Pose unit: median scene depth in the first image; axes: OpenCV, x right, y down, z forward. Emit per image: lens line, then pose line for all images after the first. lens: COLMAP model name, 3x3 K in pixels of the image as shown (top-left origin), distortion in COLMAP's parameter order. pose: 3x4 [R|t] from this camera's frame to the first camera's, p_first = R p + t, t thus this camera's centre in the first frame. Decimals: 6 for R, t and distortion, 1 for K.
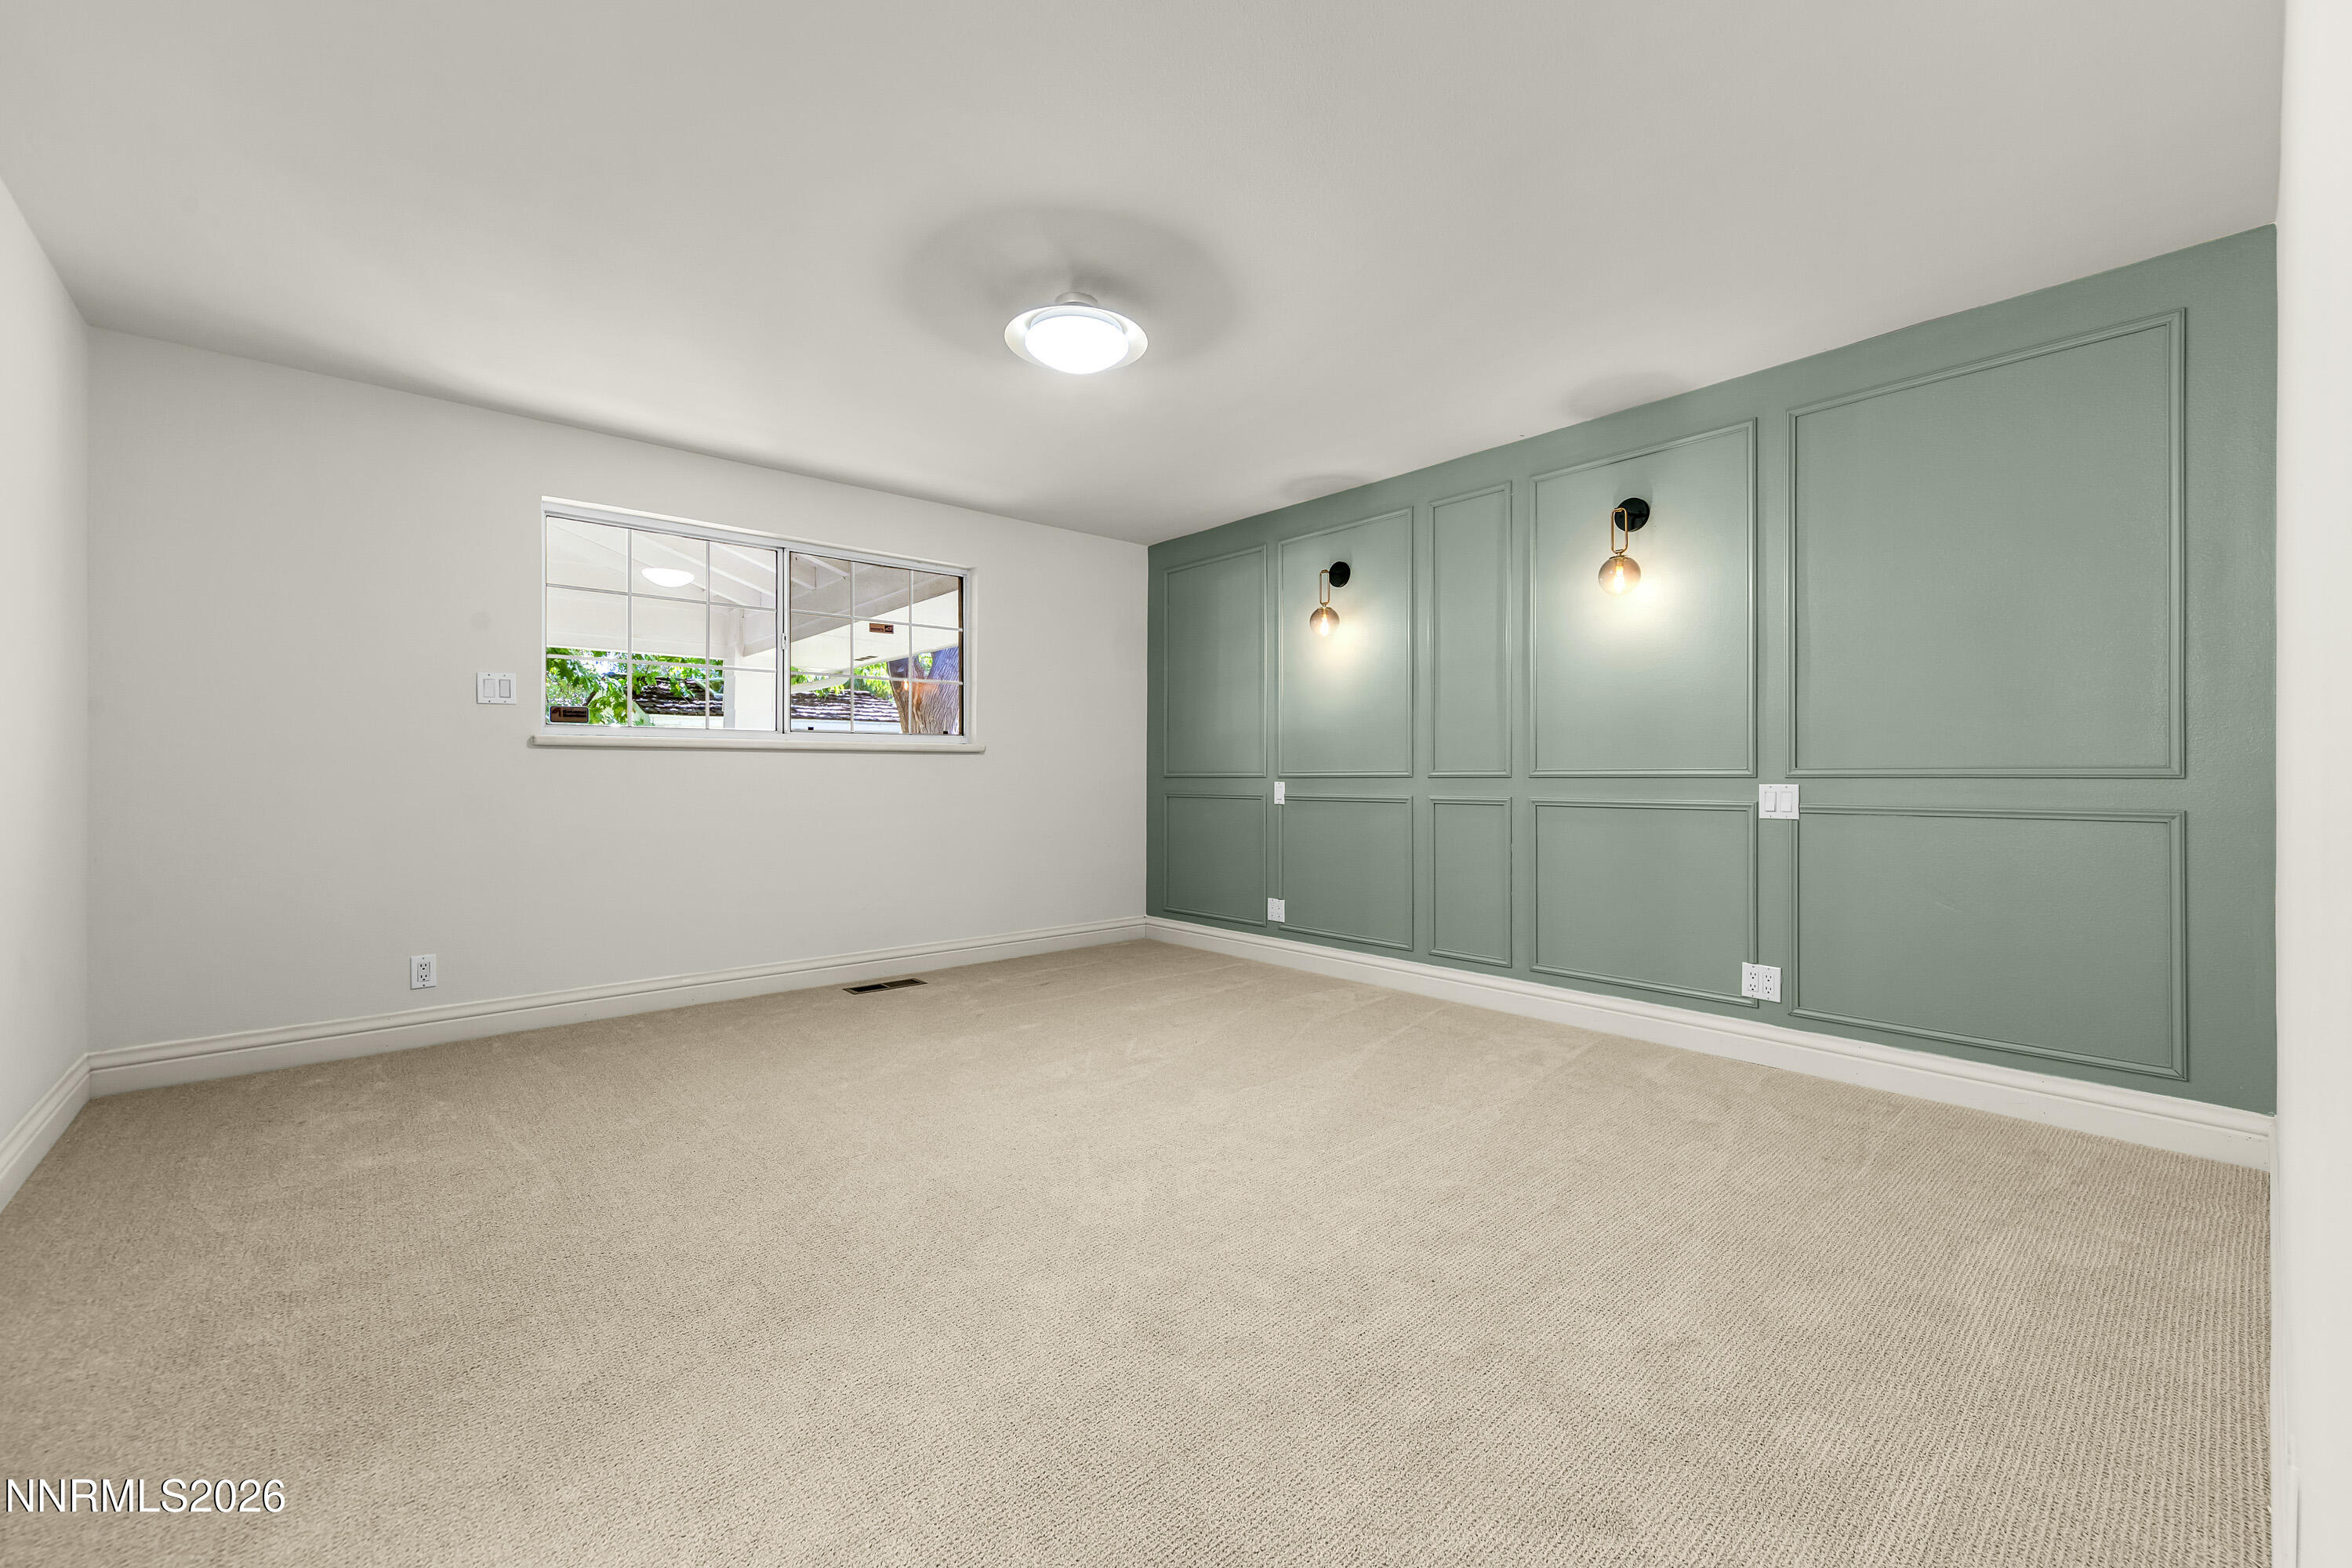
lens RADIAL K [[952.0, 0, 1169.5], [0, 952.0, 781.0], [0, 0, 1]] dist [-0.000164, -0.000069]
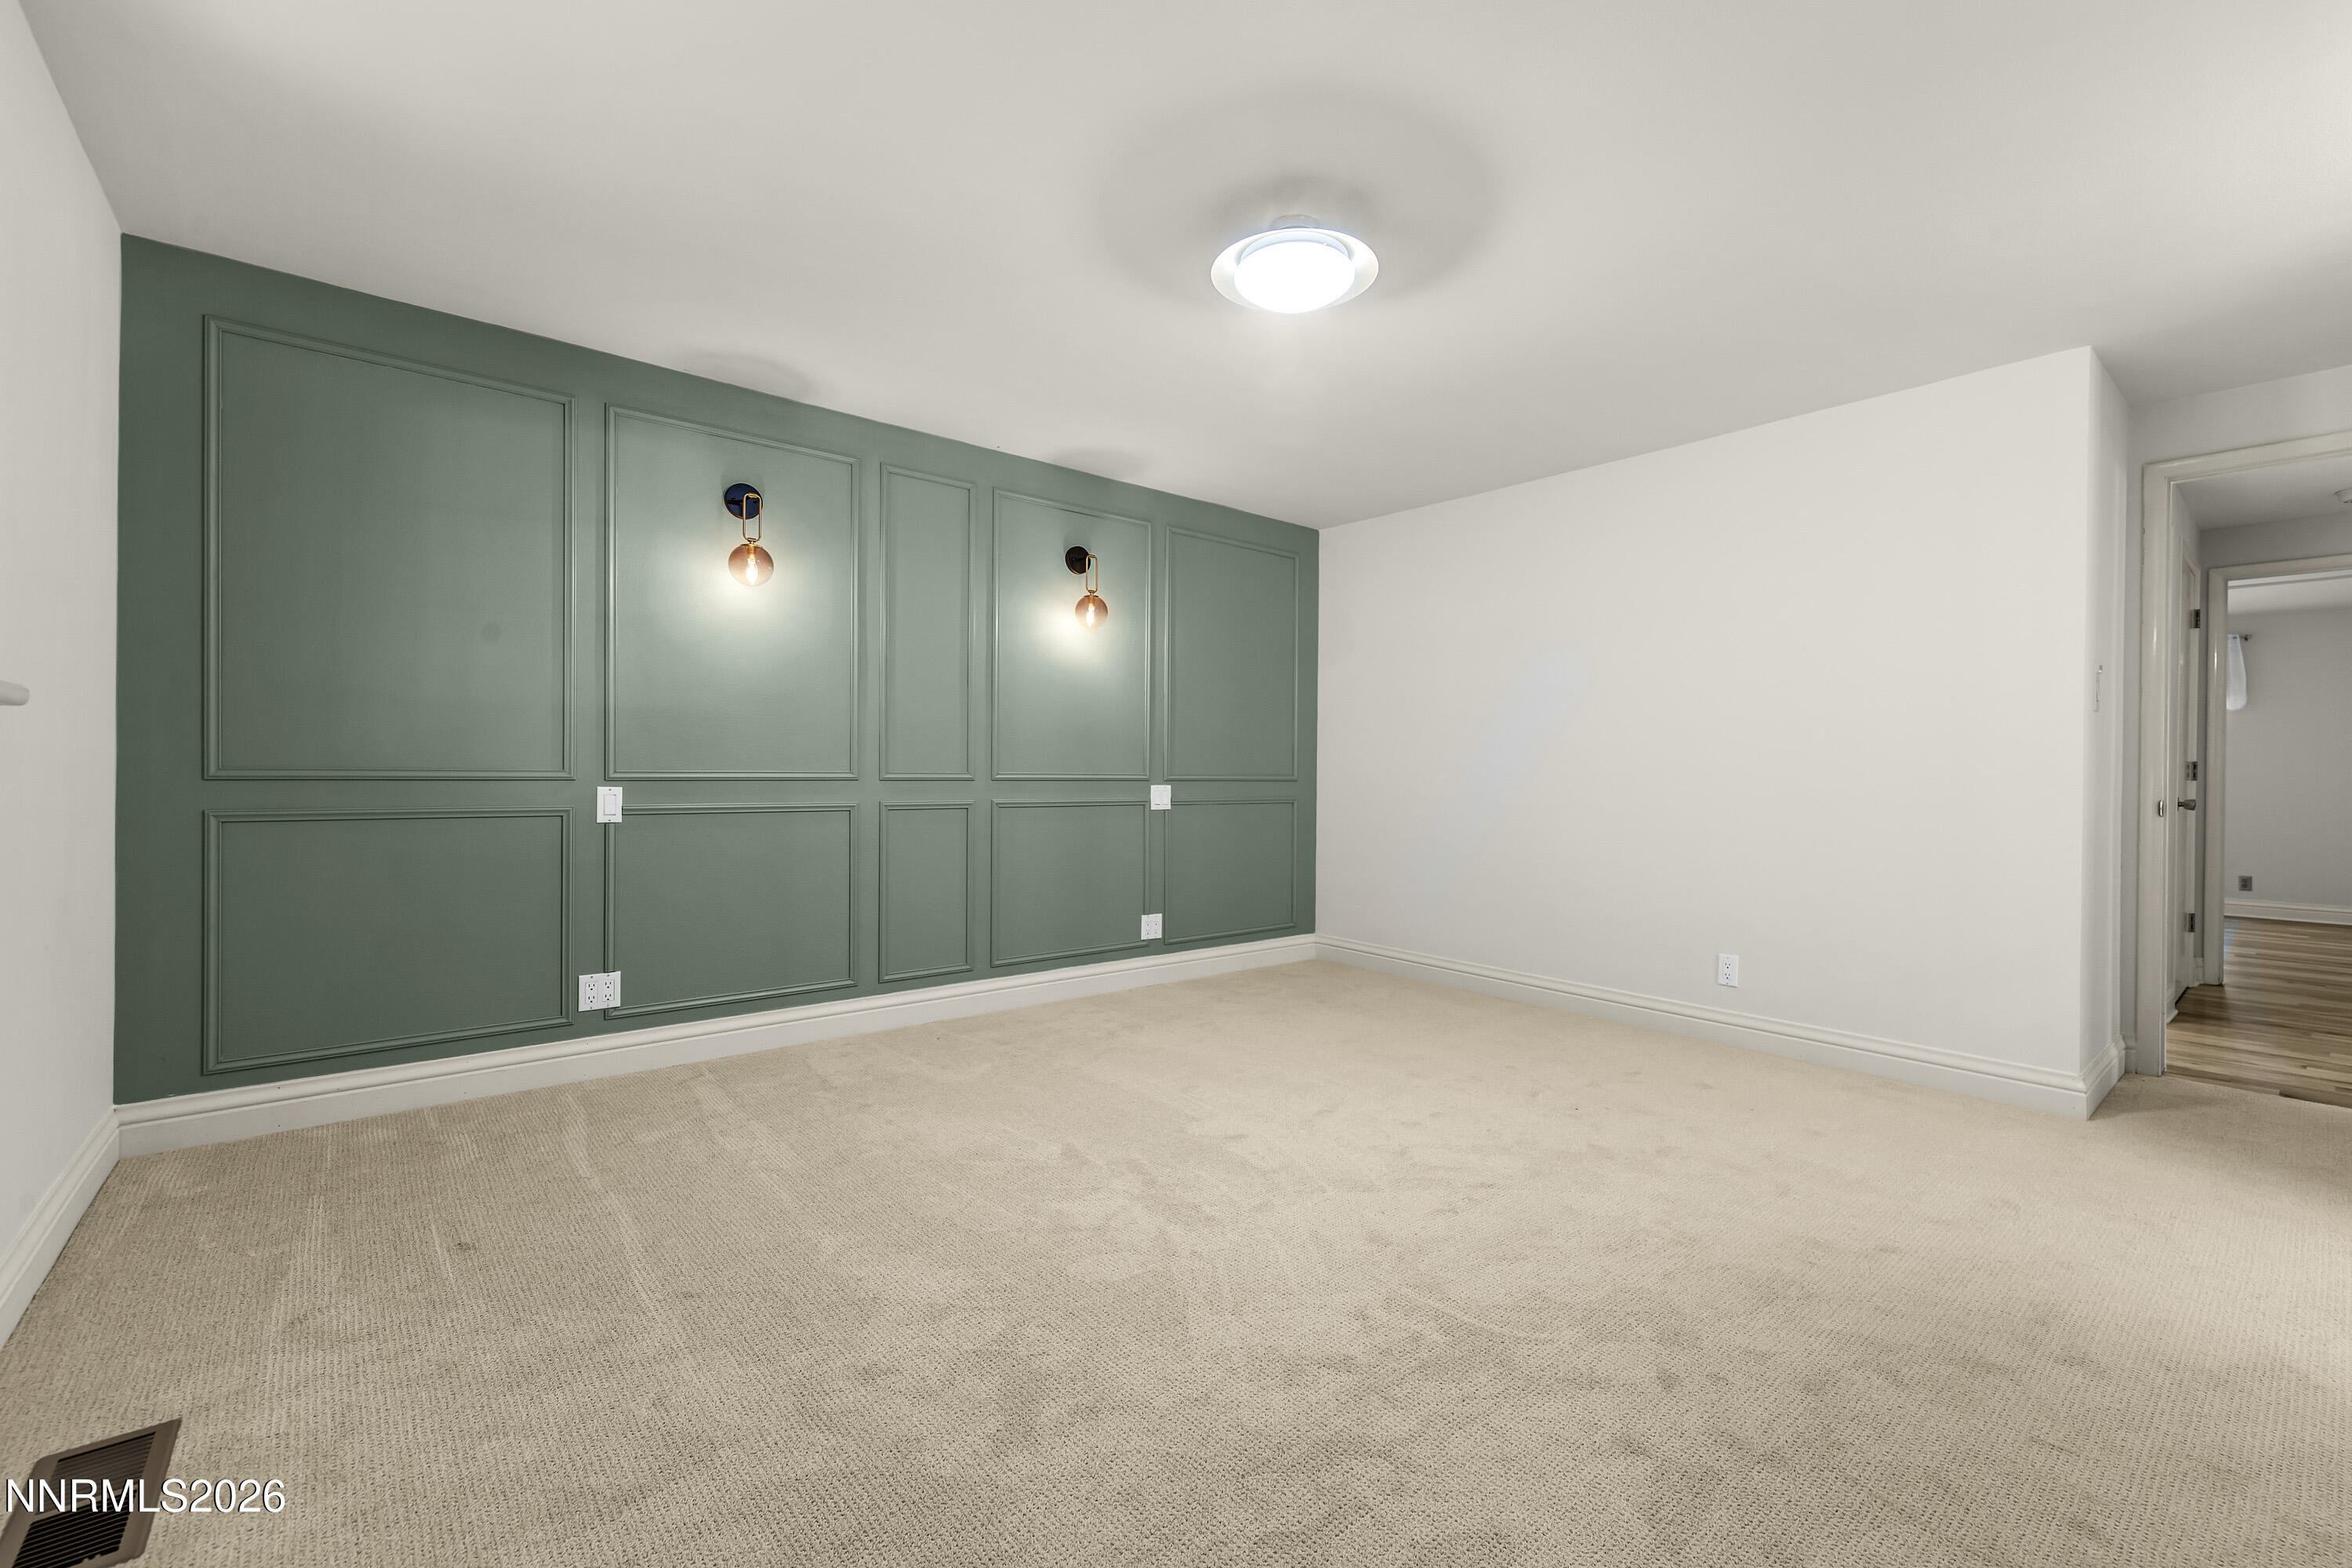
lens RADIAL K [[952.0, 0, 1169.5], [0, 952.0, 781.0], [0, 0, 1]] dist [-0.000164, -0.000069]
pose [[0.026023, -0.000154, 0.999661, -0.591860], [0.002170, 0.999998, 0.000097, -0.002536], [-0.999659, 0.002167, 0.026023, 0.713992]]
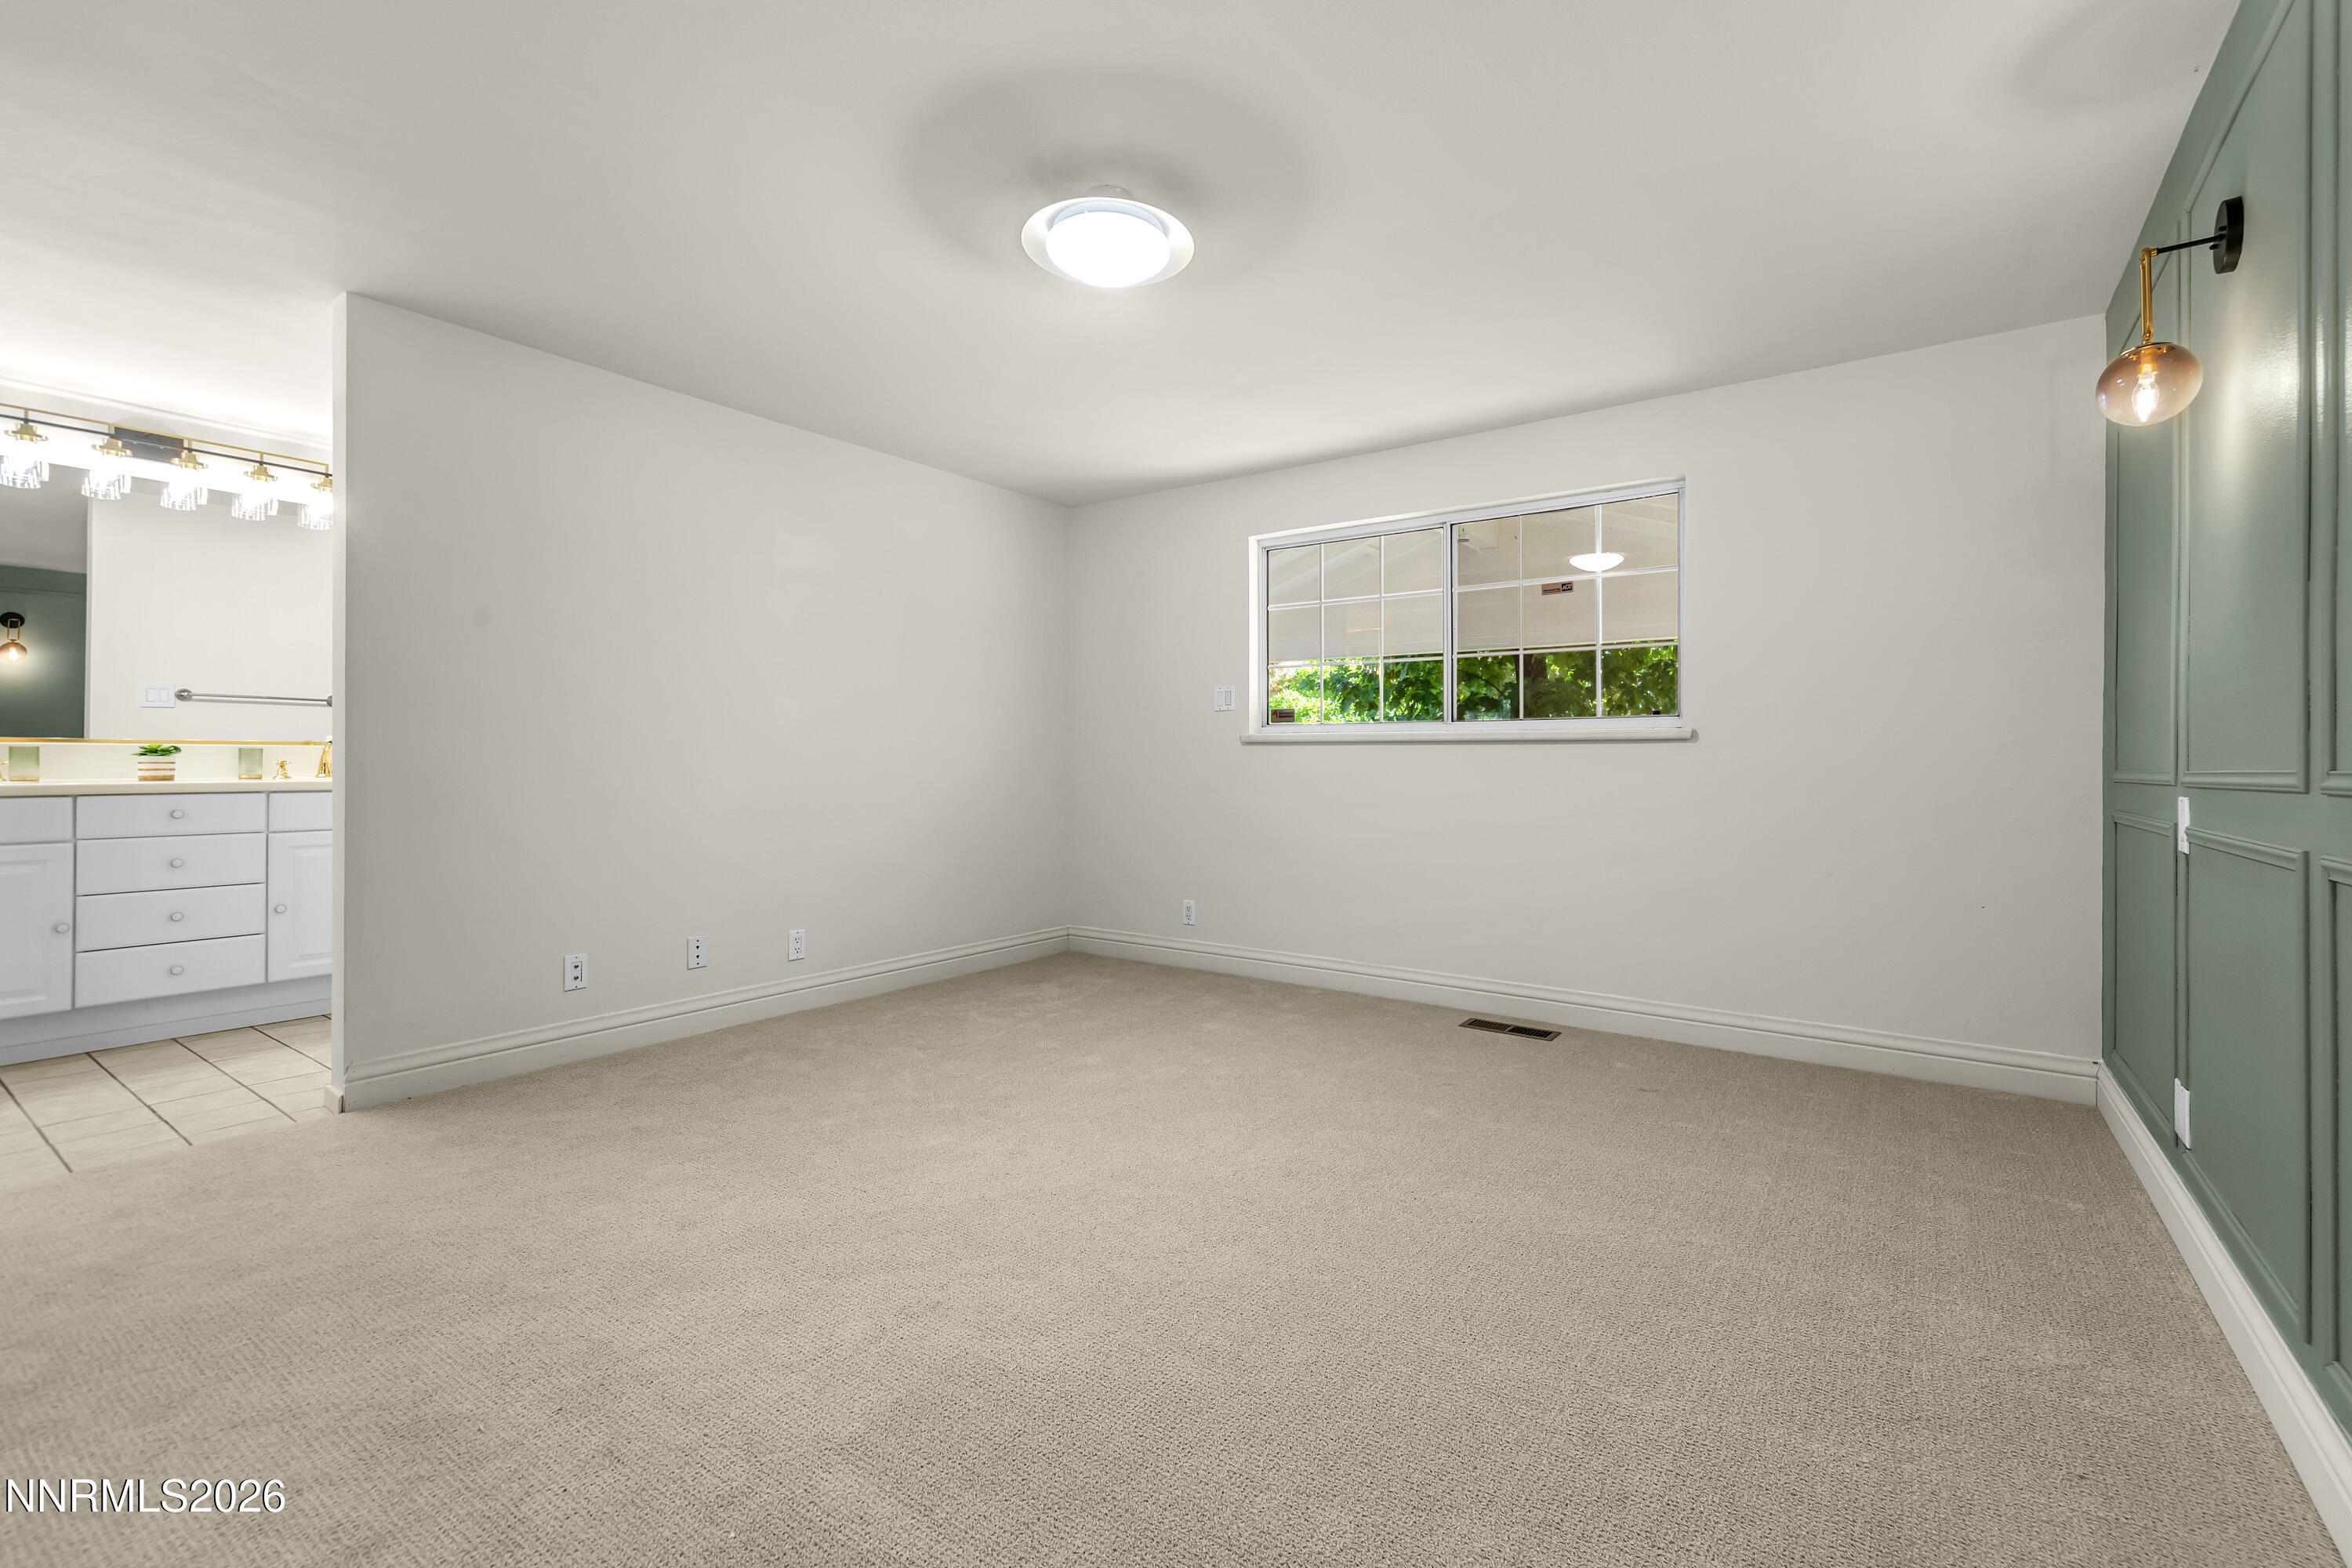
lens RADIAL K [[991.3, 0, 1181.5], [0, 991.3, 764.7], [0, 0, 1]] dist [0.000292, 0.000059]
pose [[0.229966, 0.004758, -0.973187, 0.498853], [-0.012178, 0.999924, 0.002011, -0.010164], [0.973122, 0.011389, 0.230006, 0.569755]]
